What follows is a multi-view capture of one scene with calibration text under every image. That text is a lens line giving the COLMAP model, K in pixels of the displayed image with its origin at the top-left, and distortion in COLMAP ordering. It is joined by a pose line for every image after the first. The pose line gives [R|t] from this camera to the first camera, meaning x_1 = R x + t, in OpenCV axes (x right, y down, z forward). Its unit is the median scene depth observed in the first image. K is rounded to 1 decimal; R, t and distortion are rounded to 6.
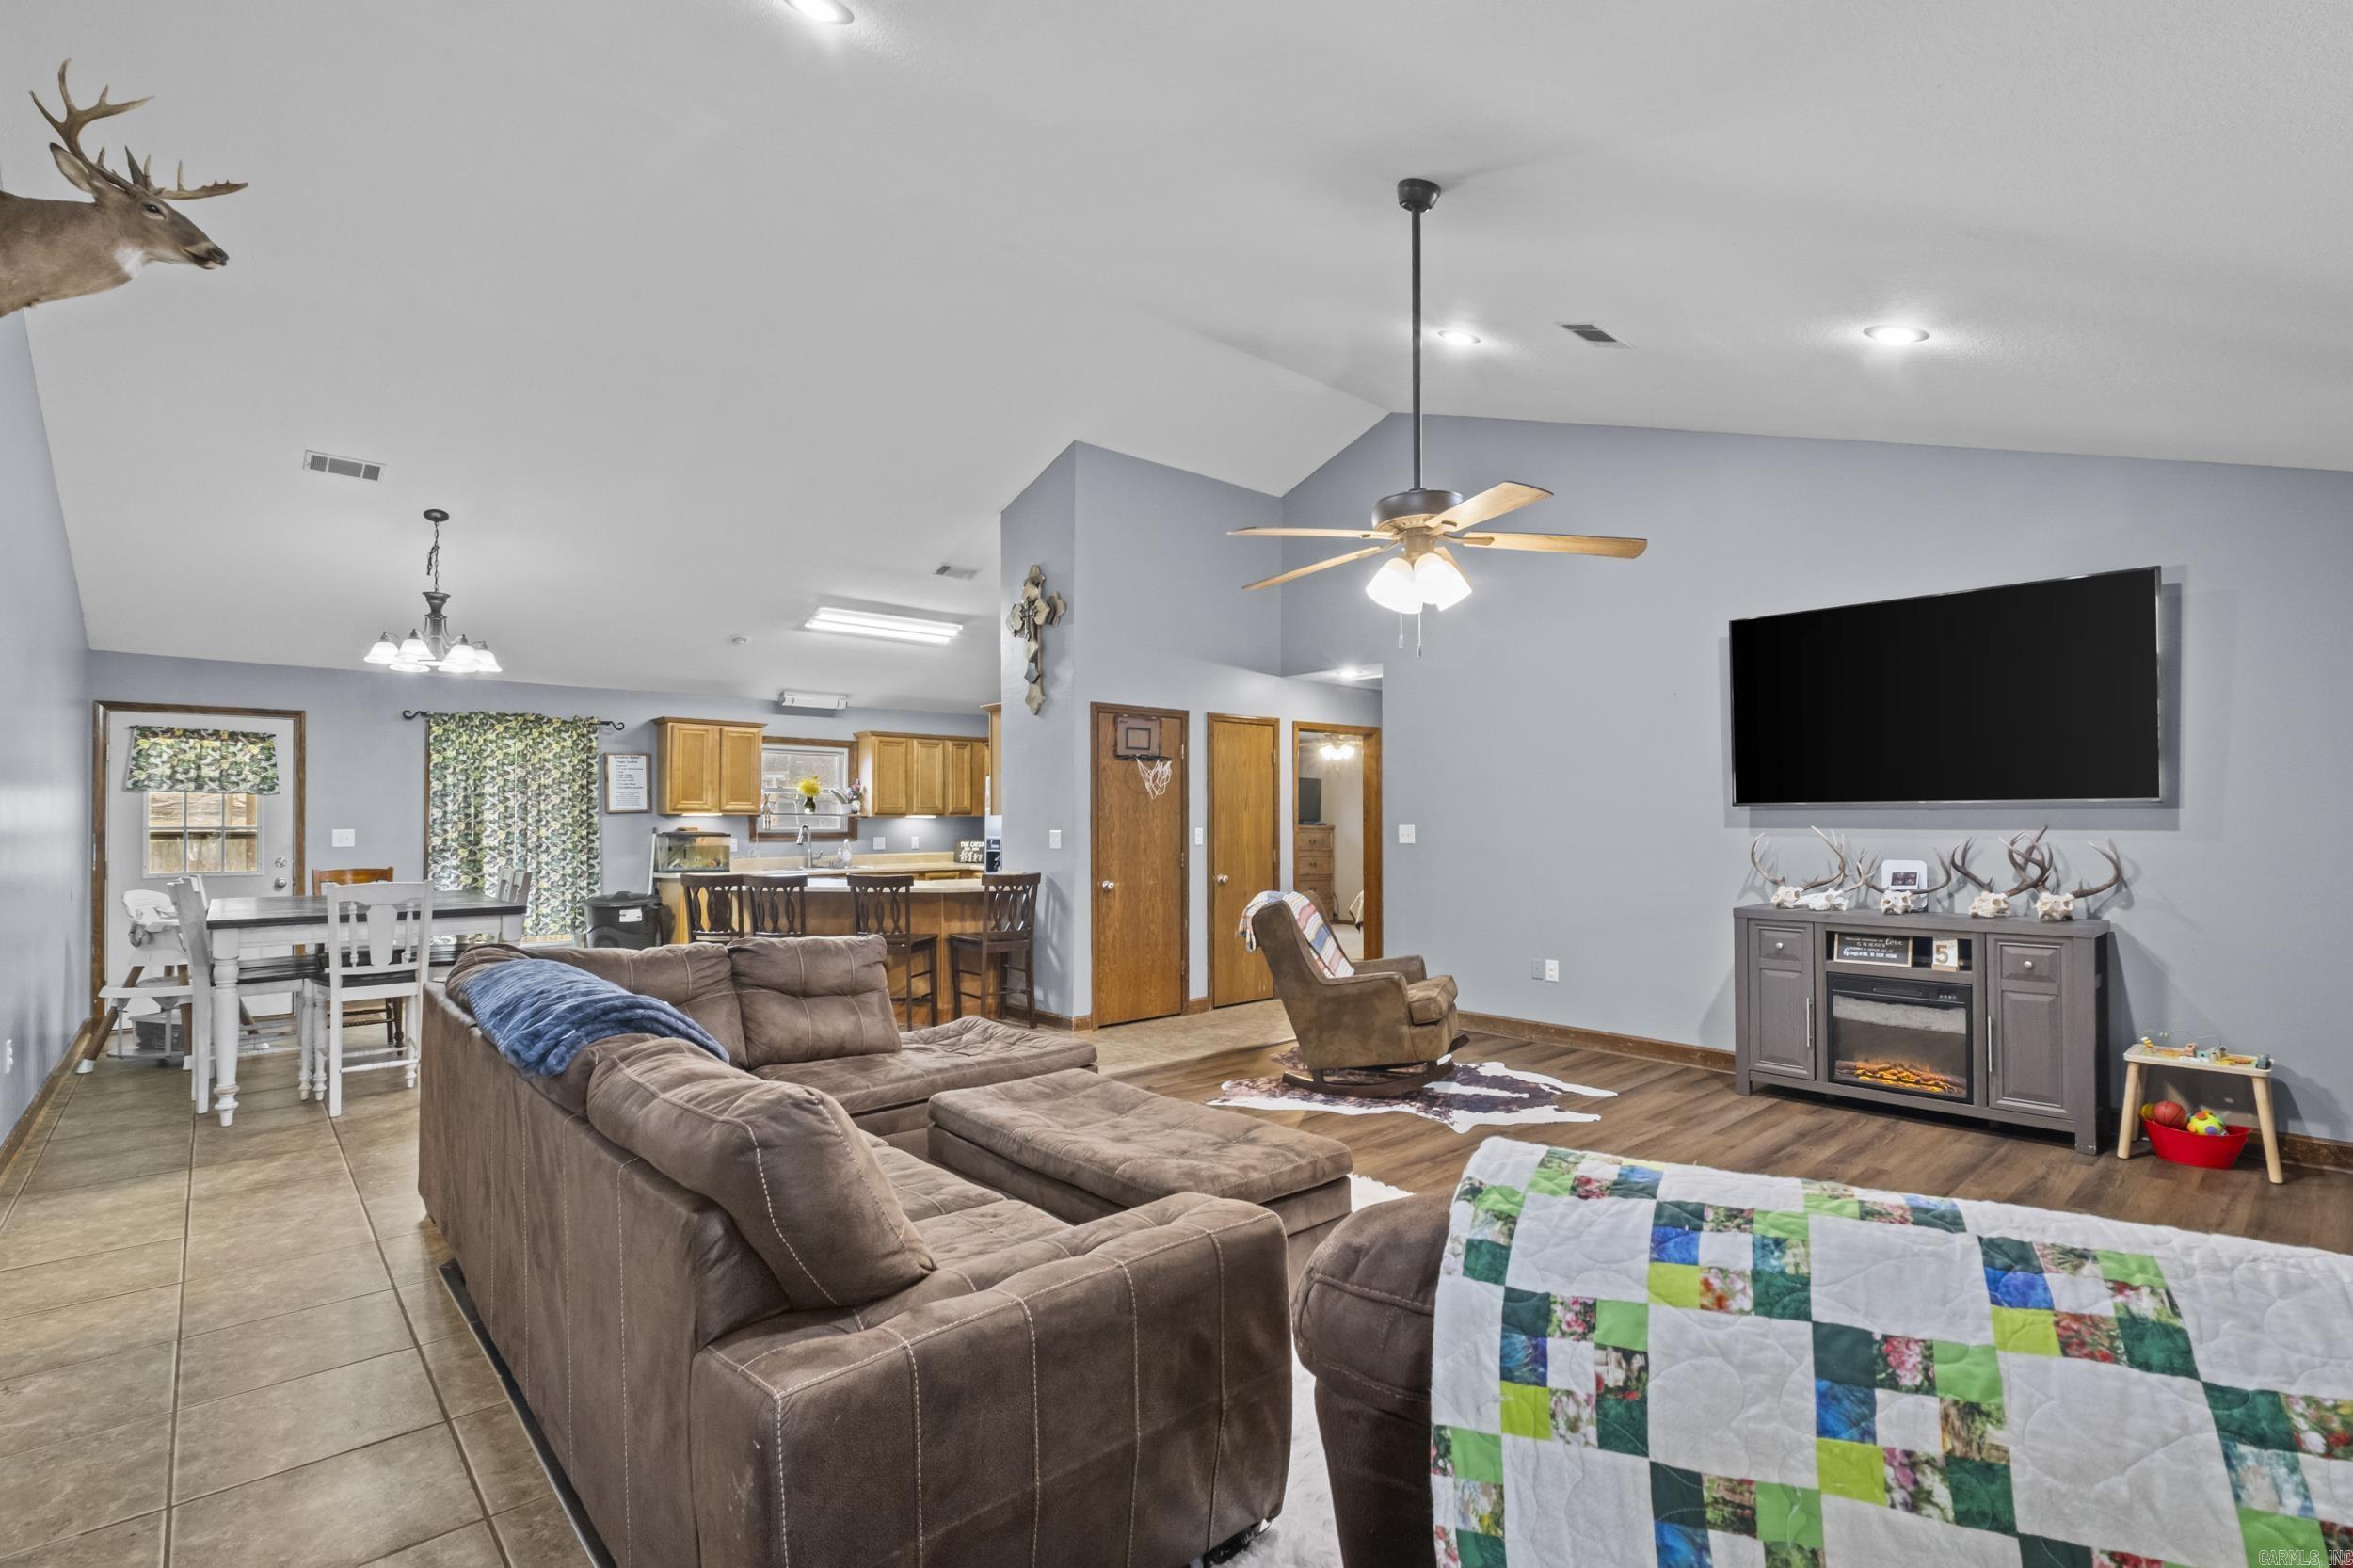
lens RADIAL K [[1087.3, 0, 1178.7], [0, 1087.3, 812.3], [0, 0, 1]] dist [-0.002845, 0.000286]
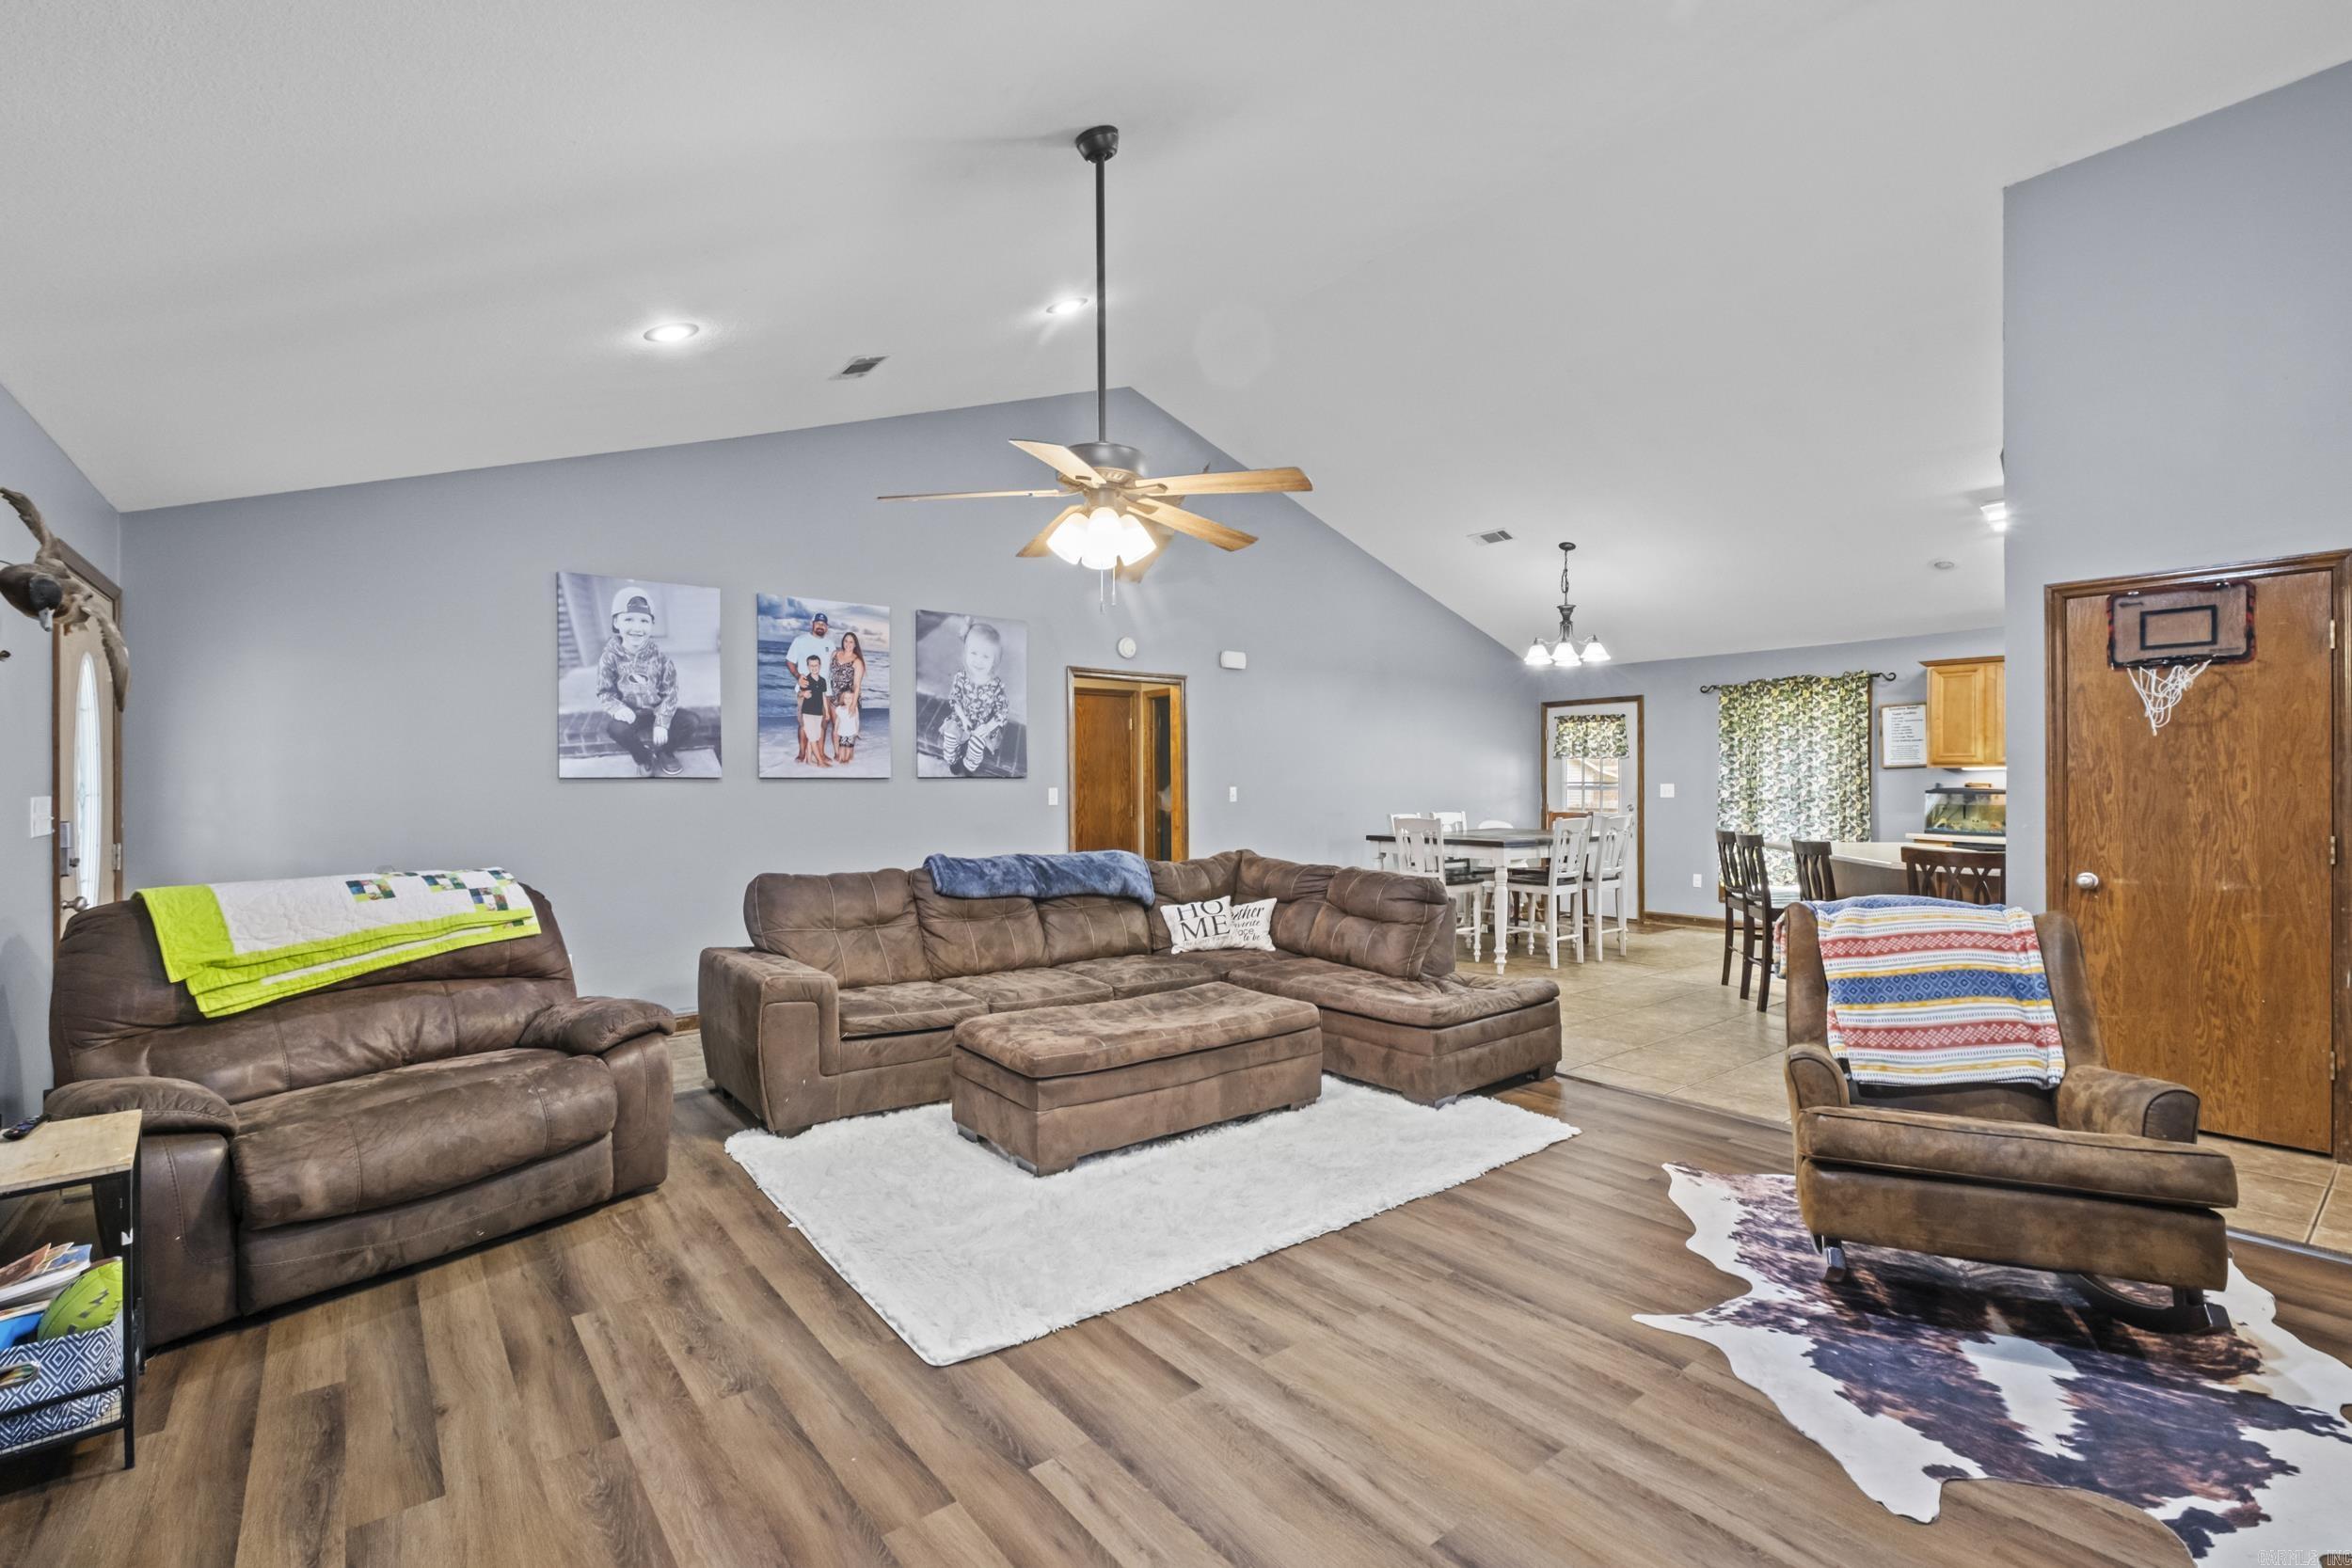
lens RADIAL K [[1037.7, 0, 1162.6], [0, 1037.7, 786.4], [0, 0, 1]] dist [-0.002868, -0.000099]
pose [[-0.067239, 0.006103, -0.997718, 0.534089], [0.013261, 0.999898, 0.005223, 0.004693], [0.997649, -0.012879, -0.067313, 0.514142]]
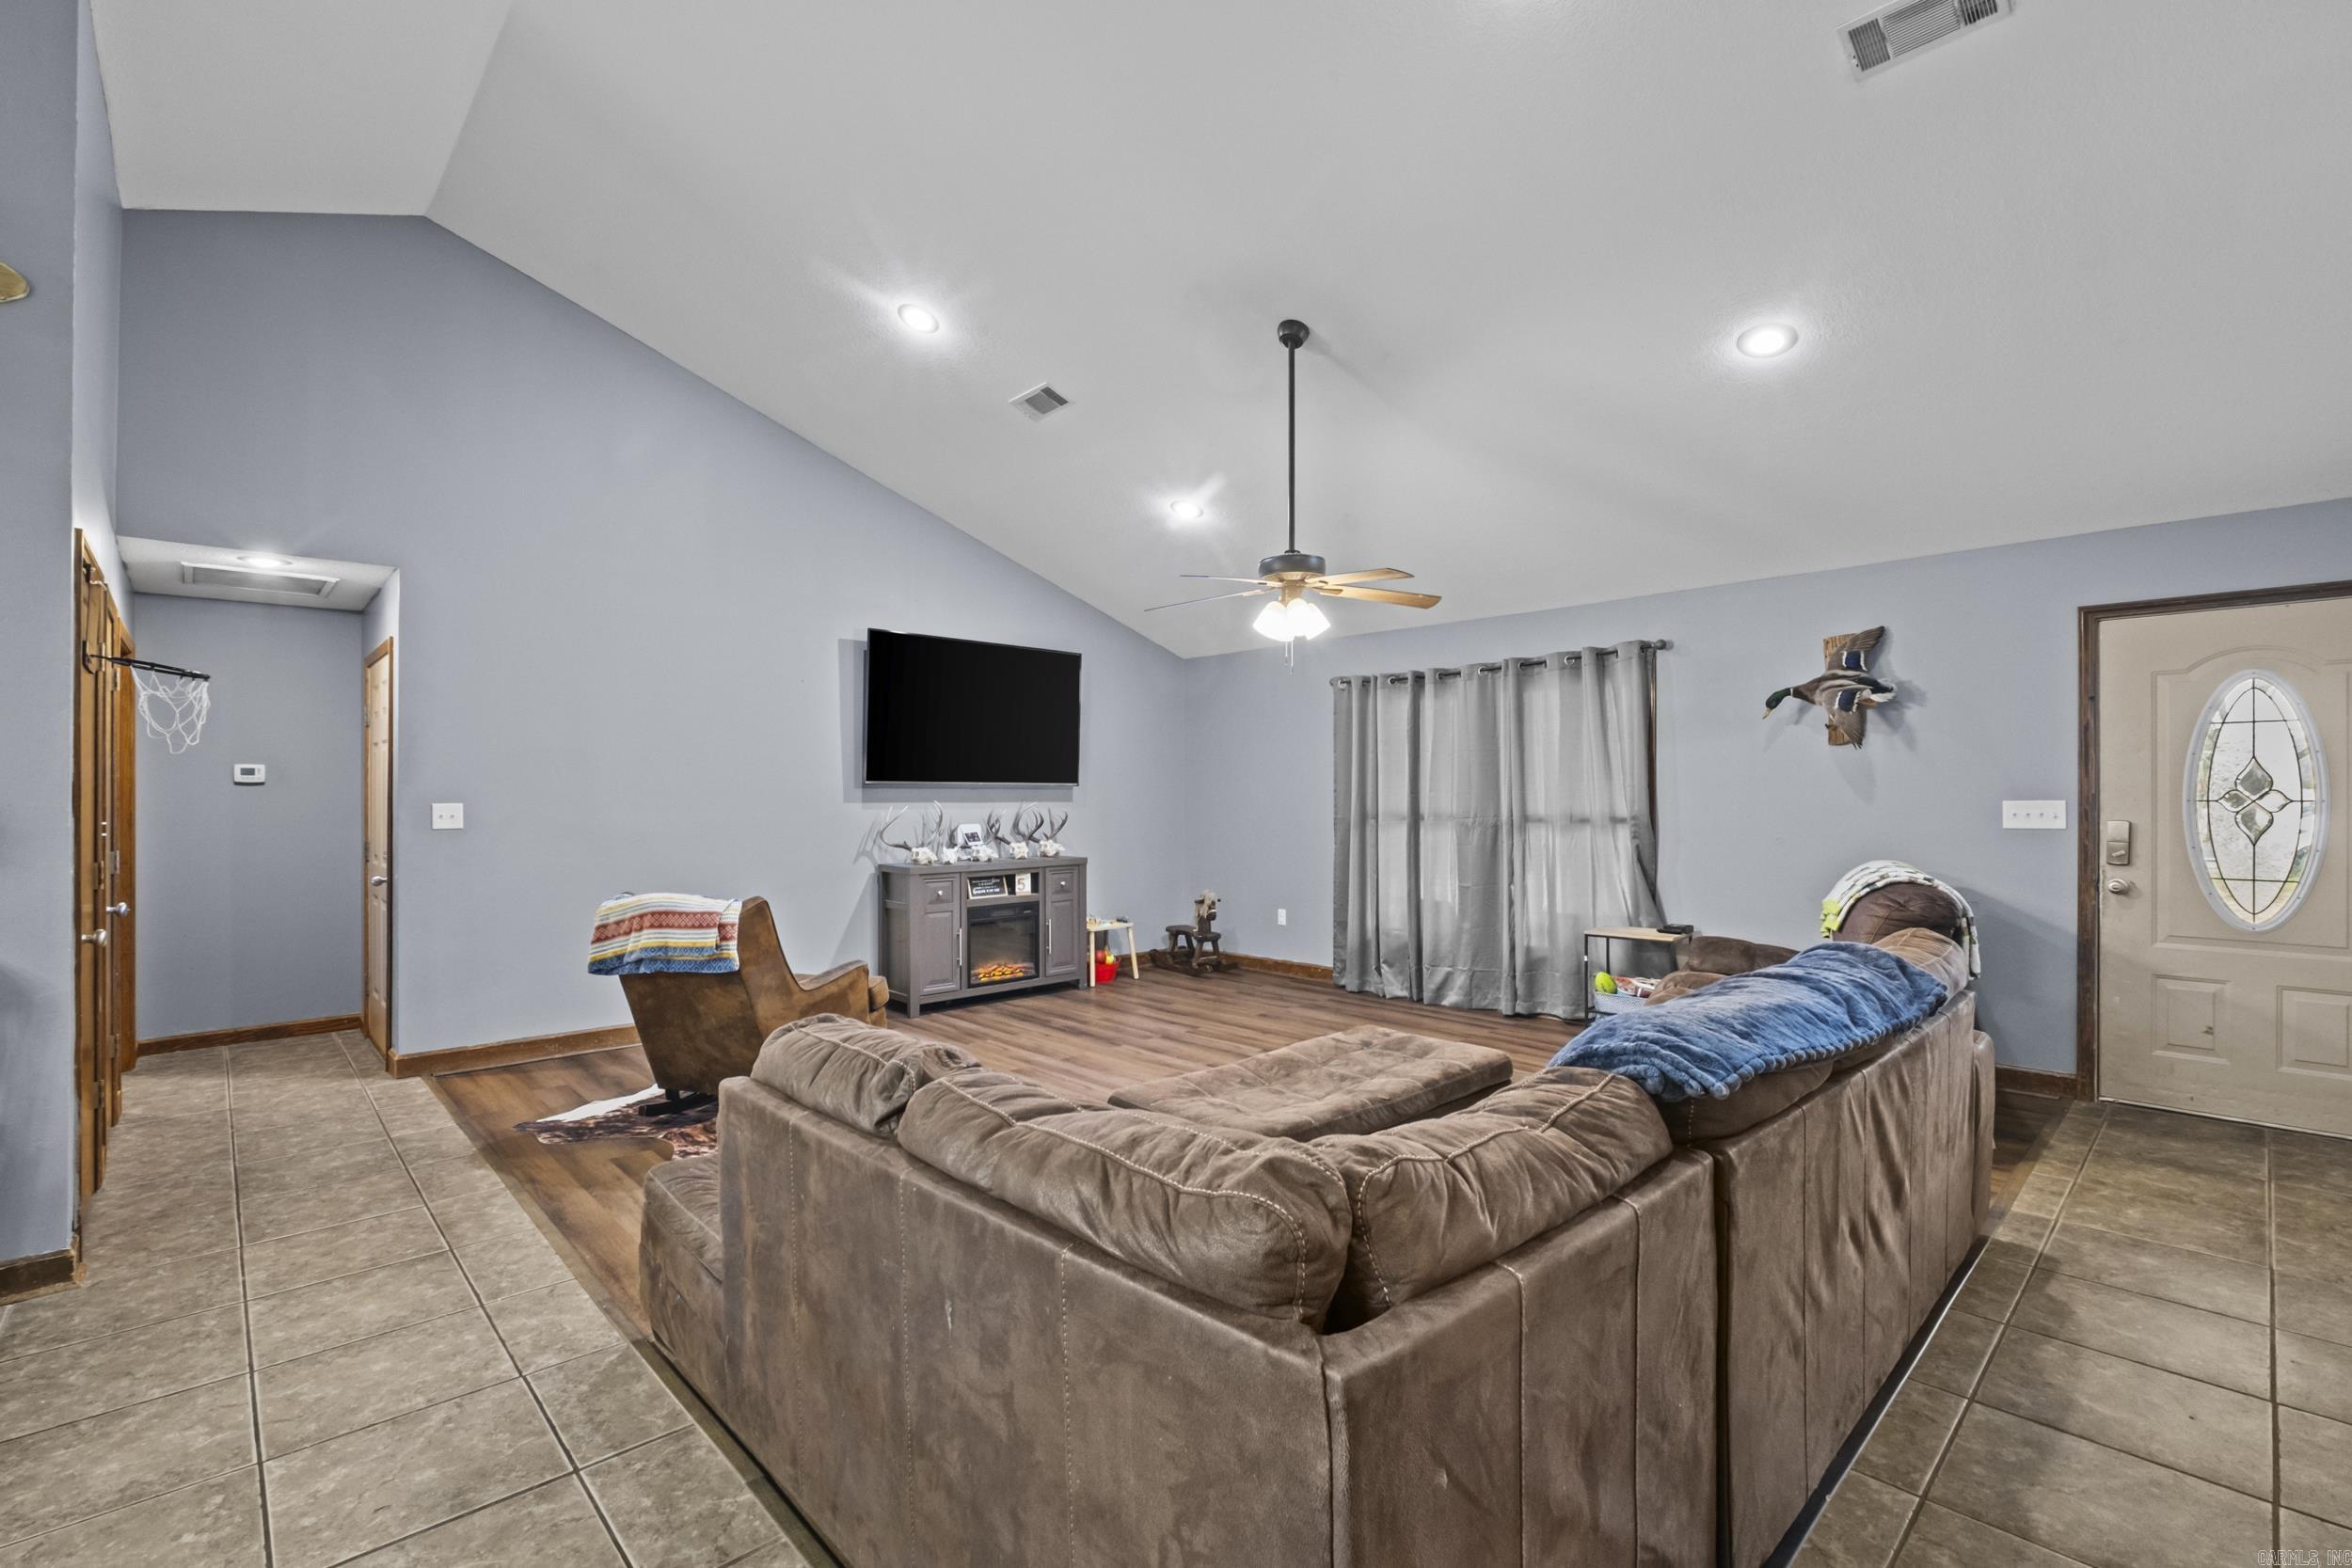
lens RADIAL K [[1040.2, 0, 1162.1], [0, 1040.2, 798.3], [0, 0, 1]] dist [-0.003273, -0.000506]
pose [[-0.017876, -0.000513, 0.999840, -0.495825], [-0.005698, 0.999984, 0.000411, 0.005732], [-0.999824, -0.005689, -0.017878, 0.546145]]
